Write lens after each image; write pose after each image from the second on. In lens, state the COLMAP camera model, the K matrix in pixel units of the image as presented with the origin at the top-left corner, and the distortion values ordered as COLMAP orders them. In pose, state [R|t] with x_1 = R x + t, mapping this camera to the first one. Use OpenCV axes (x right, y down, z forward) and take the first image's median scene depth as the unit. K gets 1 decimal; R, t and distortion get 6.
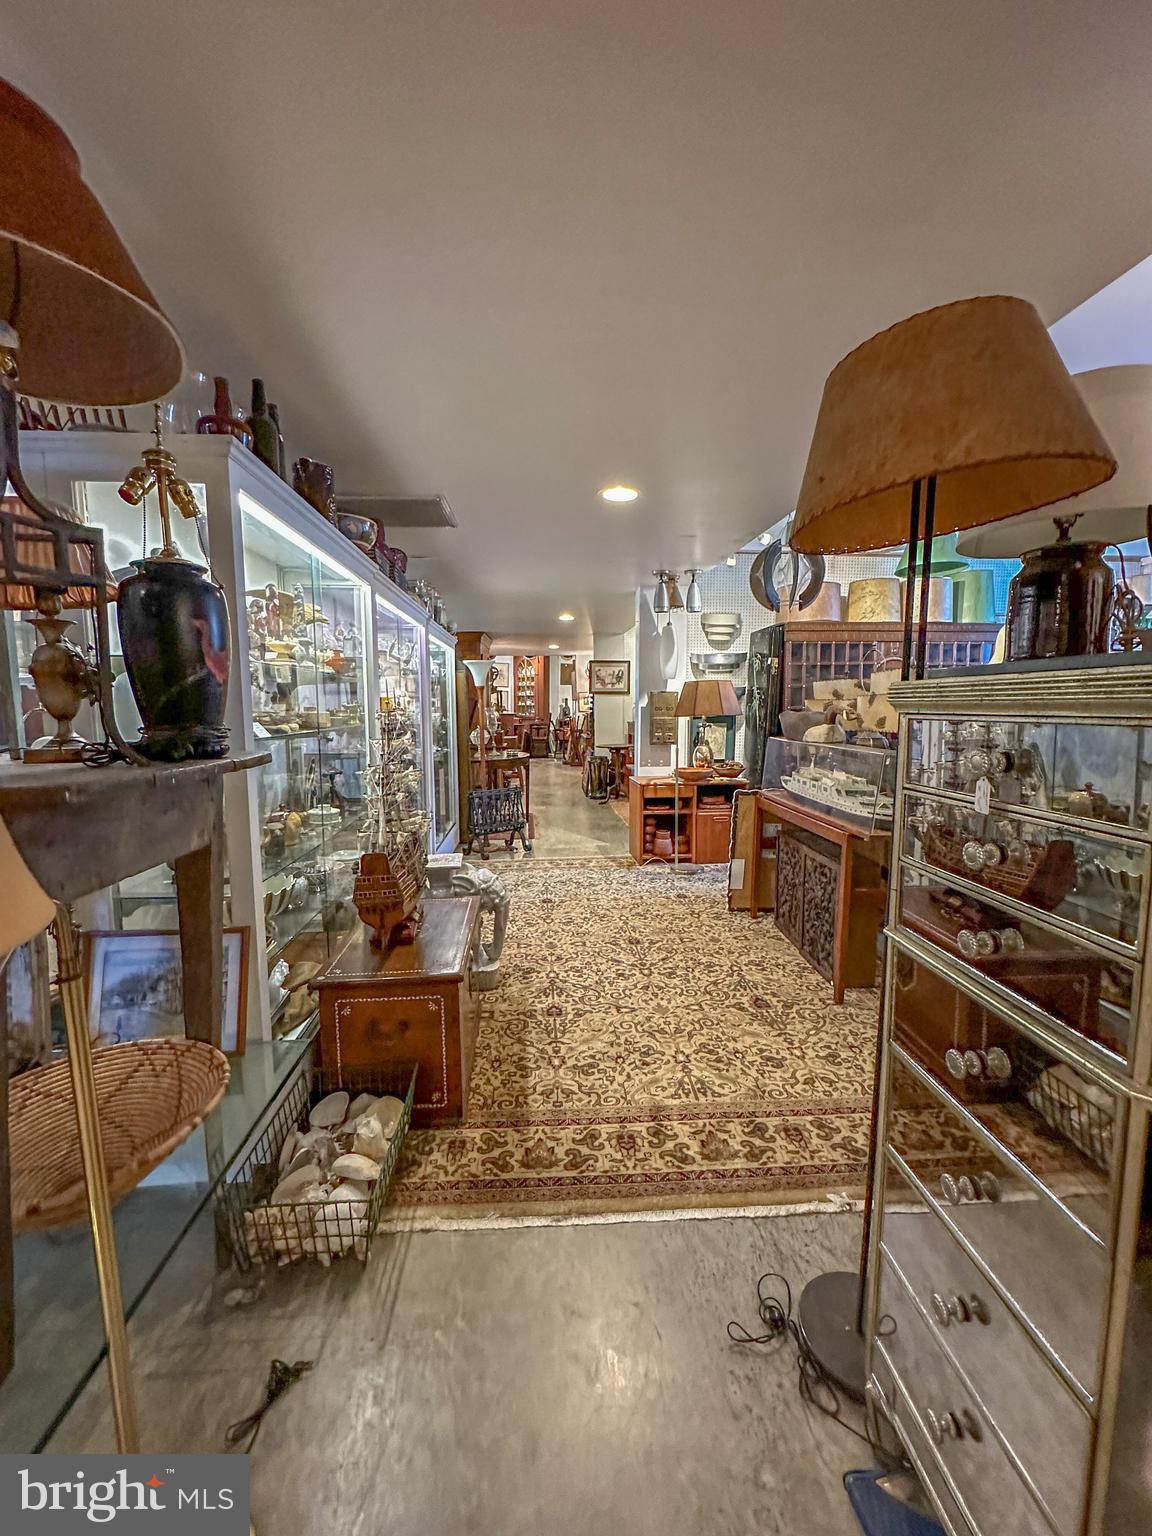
lens RADIAL K [[606.8, 0, 573.5], [0, 606.8, 771.0], [0, 0, 1]] dist [-0.001961, 0.000307]
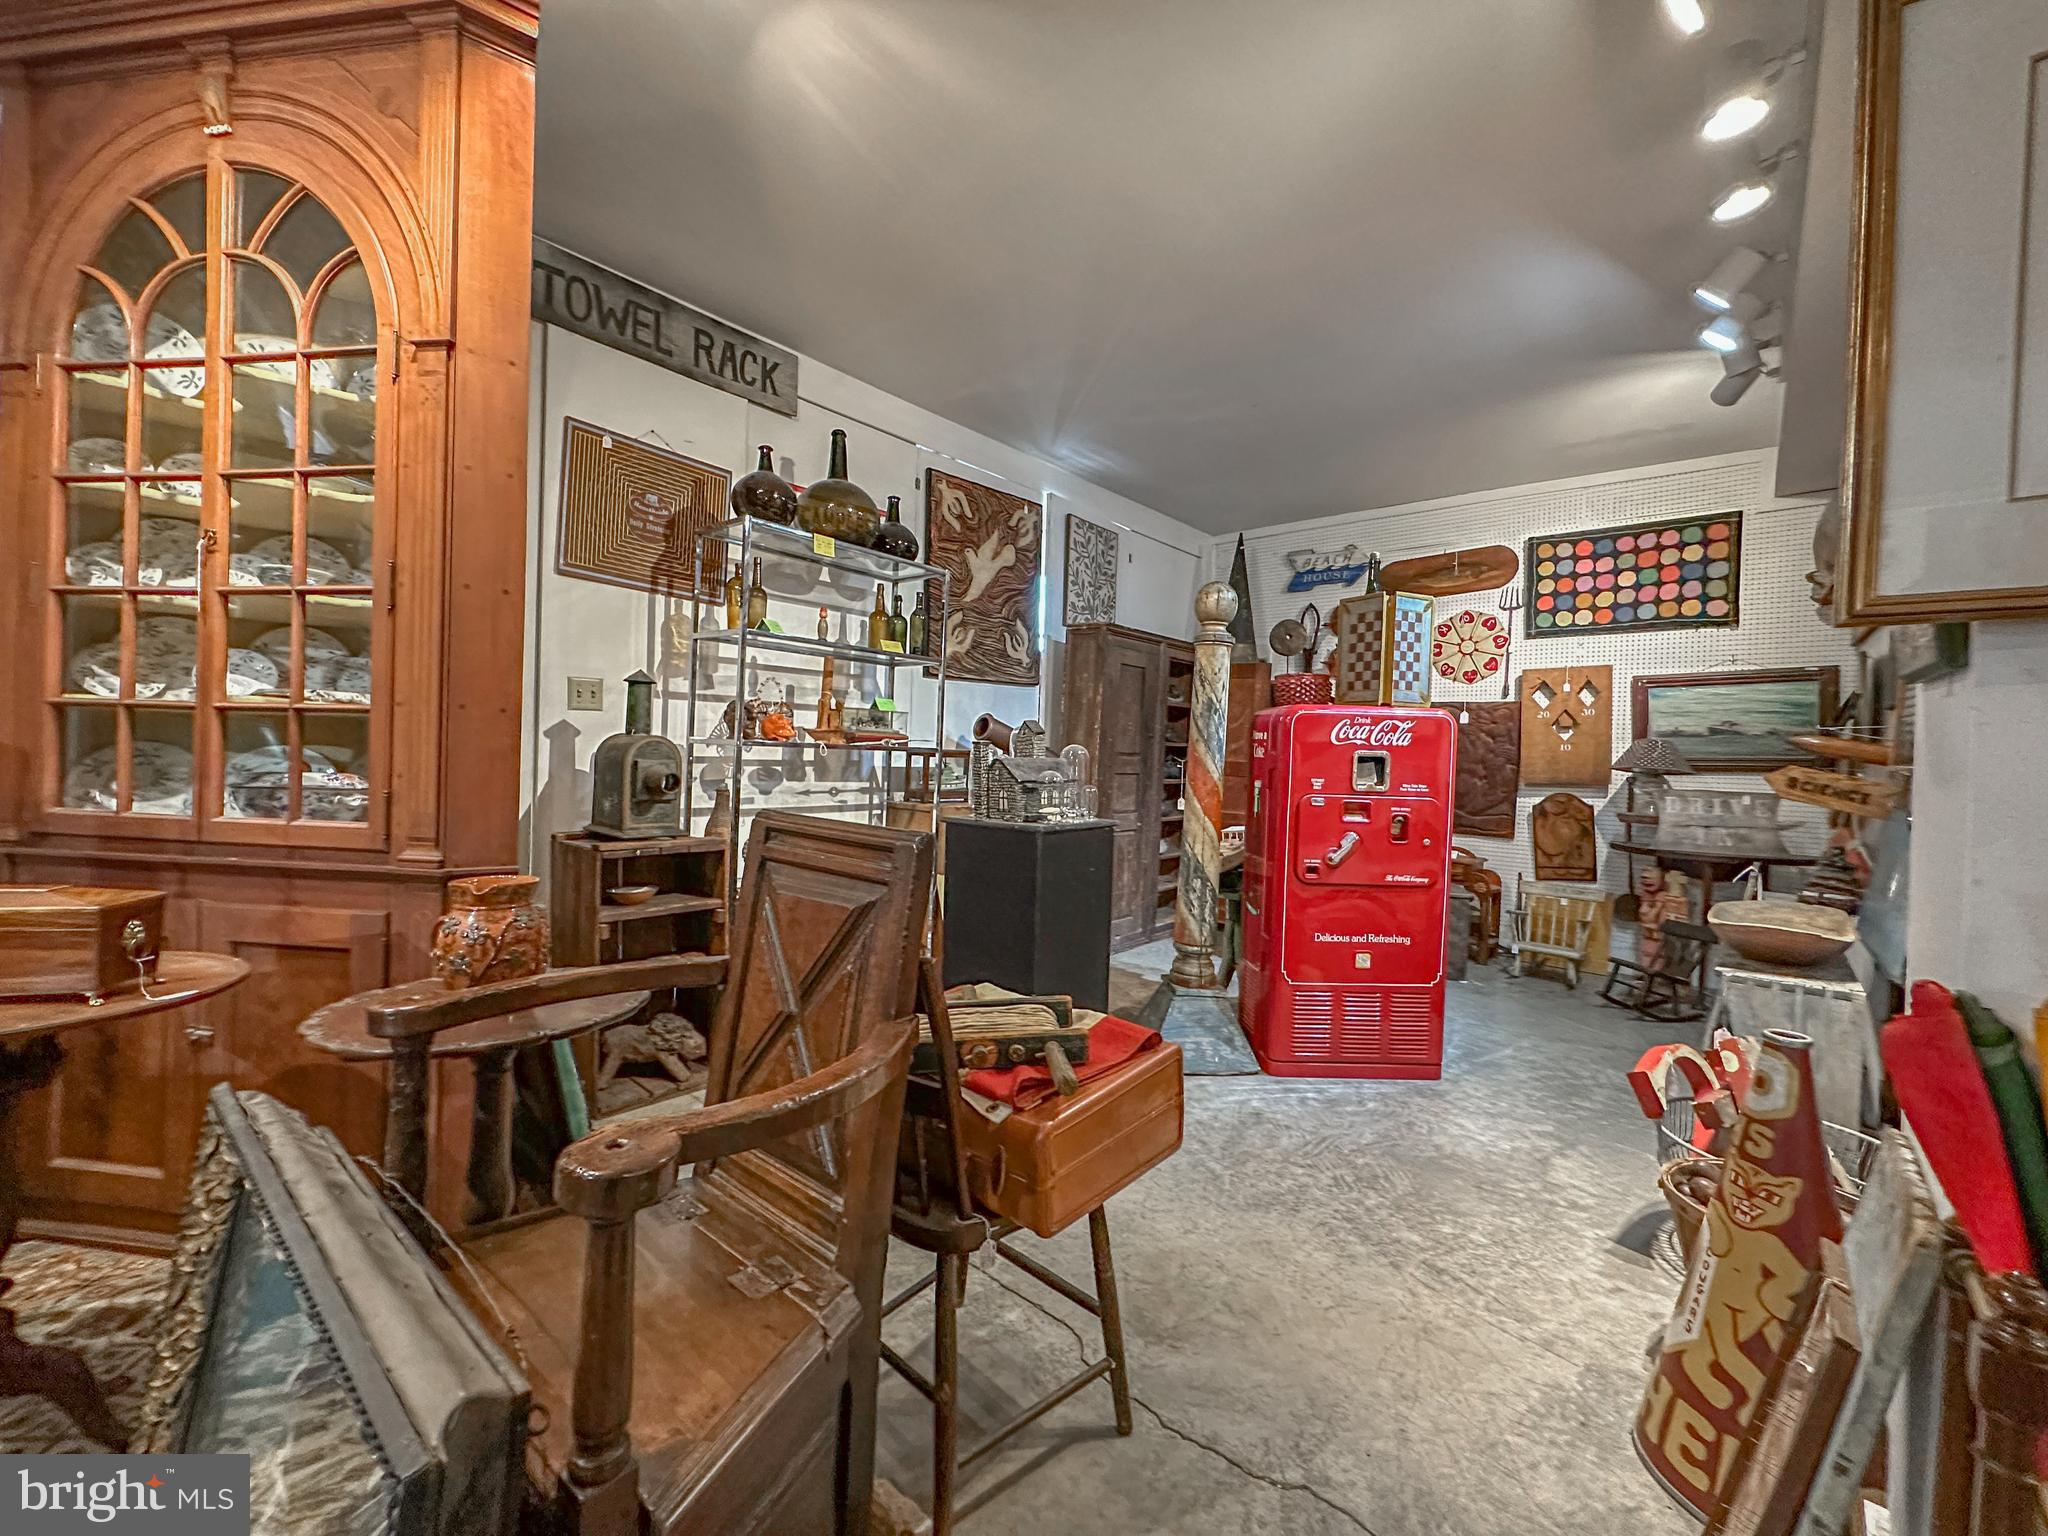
lens RADIAL K [[809.1, 0, 1021.3], [0, 809.1, 759.9], [0, 0, 1]] dist [-0.001961, 0.000307]
pose [[0.709849, 0.014305, 0.704209, -0.238650], [0.048566, 0.996420, -0.069196, -0.268611], [-0.702677, 0.083320, 0.706613, 2.572887]]
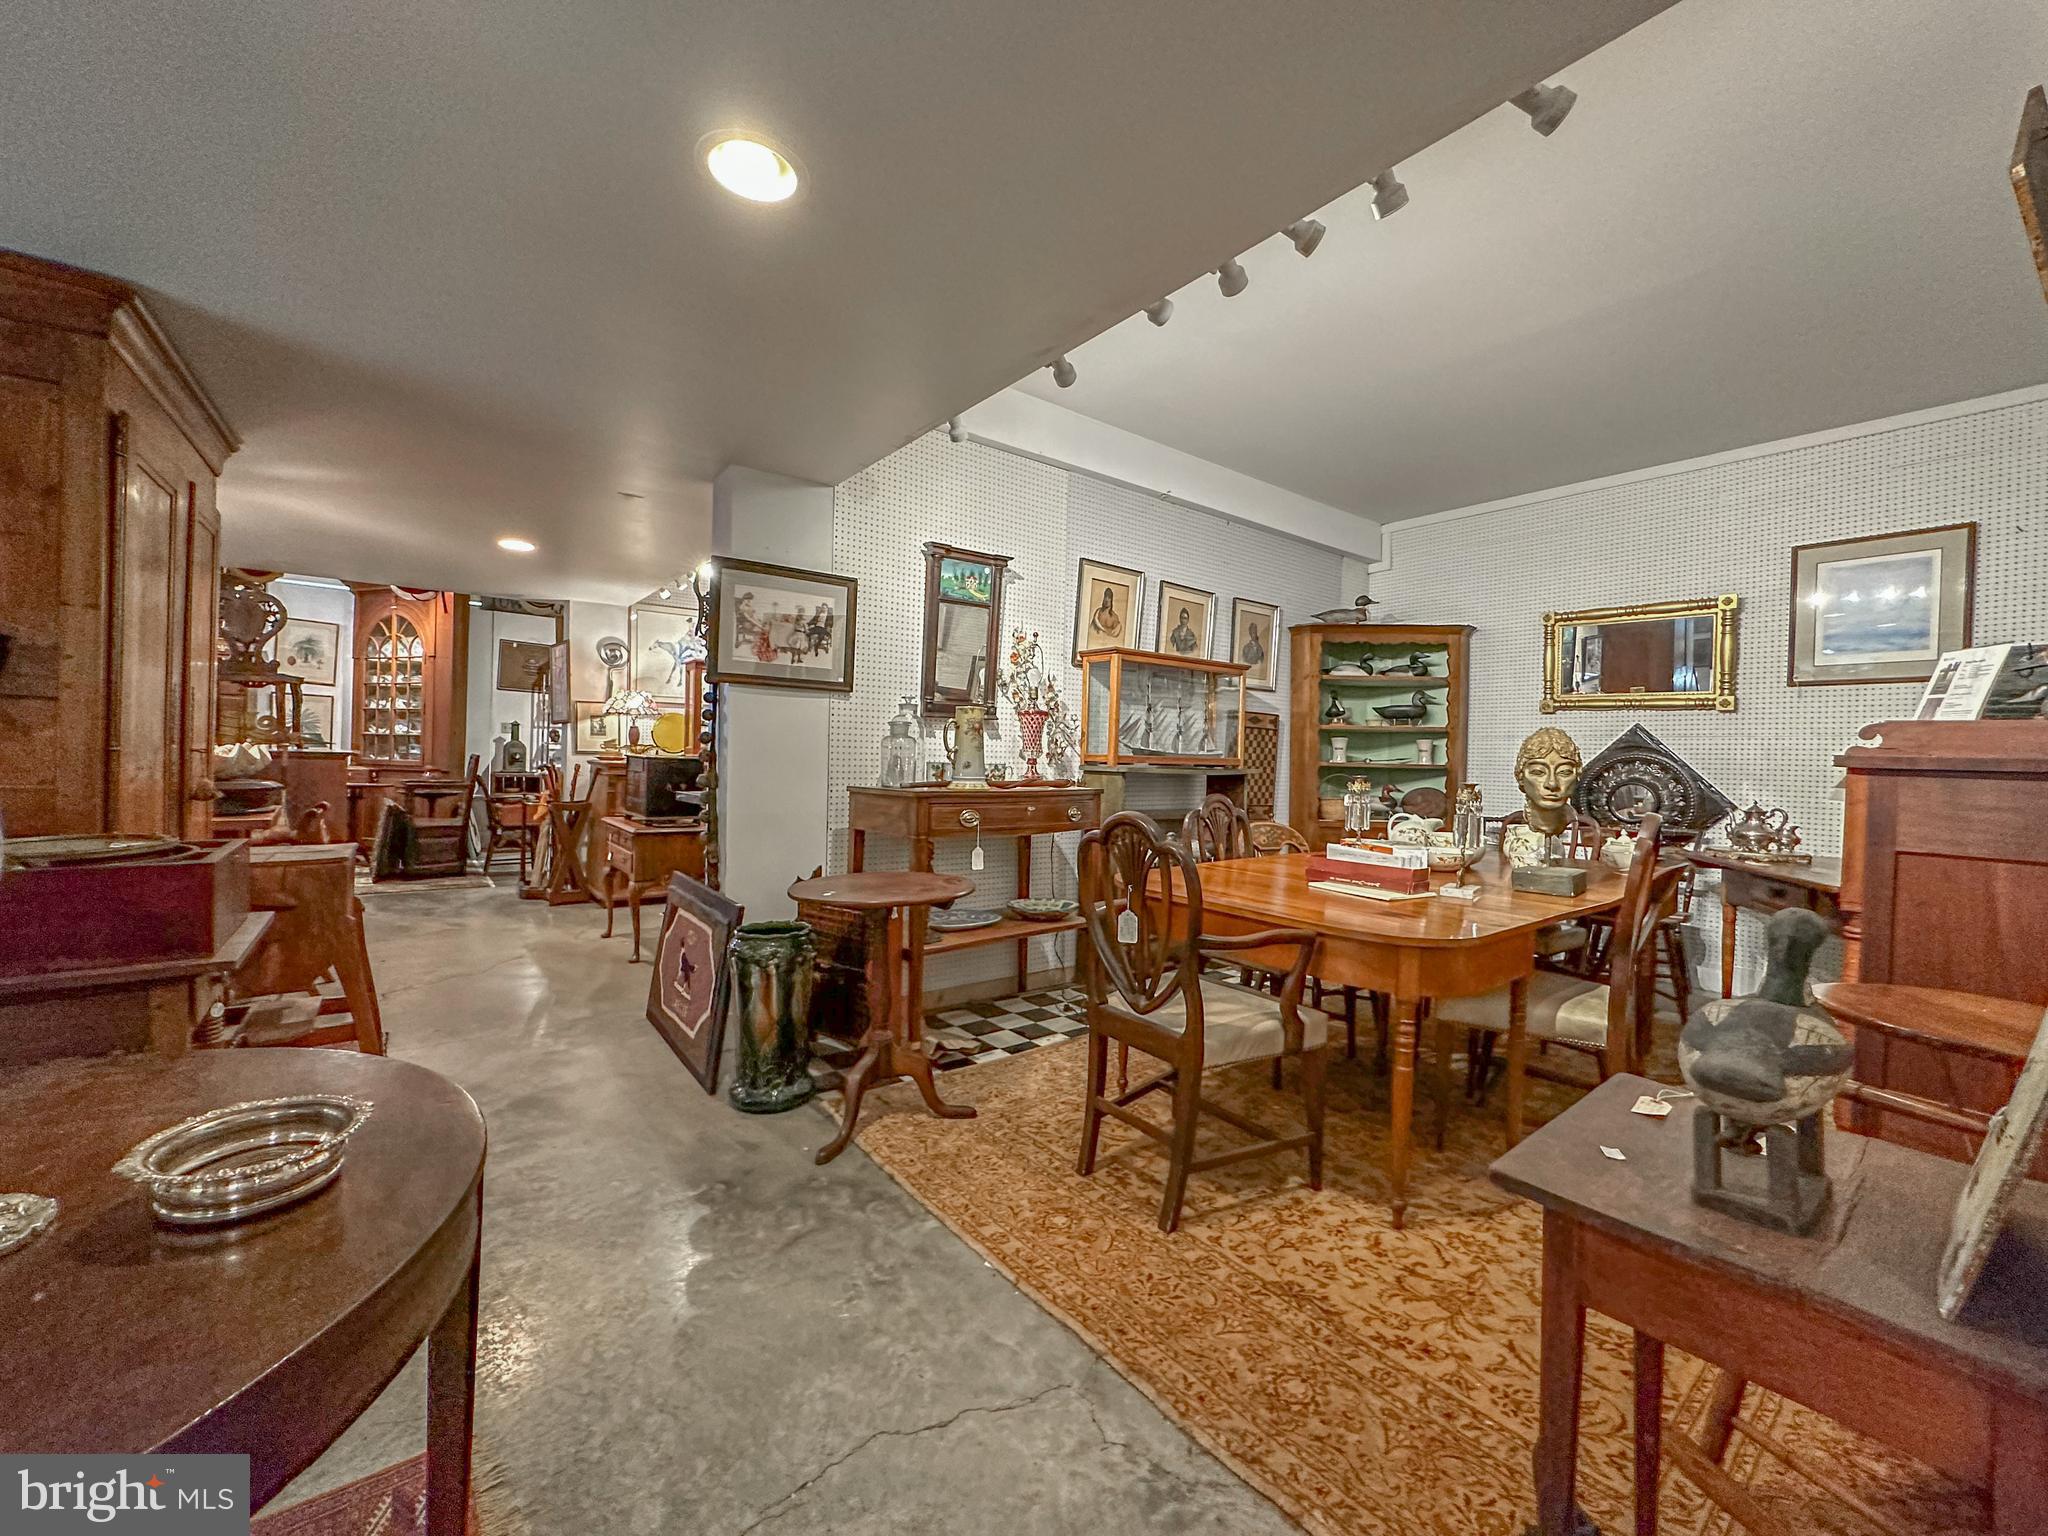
lens RADIAL K [[809.1, 0, 1025.4], [0, 809.1, 760.5], [0, 0, 1]] dist [-0.001961, 0.000307]
pose [[0.829379, 0.020542, 0.558308, -0.097401], [0.036595, 0.995180, -0.090977, -0.095281], [-0.557486, 0.095886, 0.824630, 1.096489]]
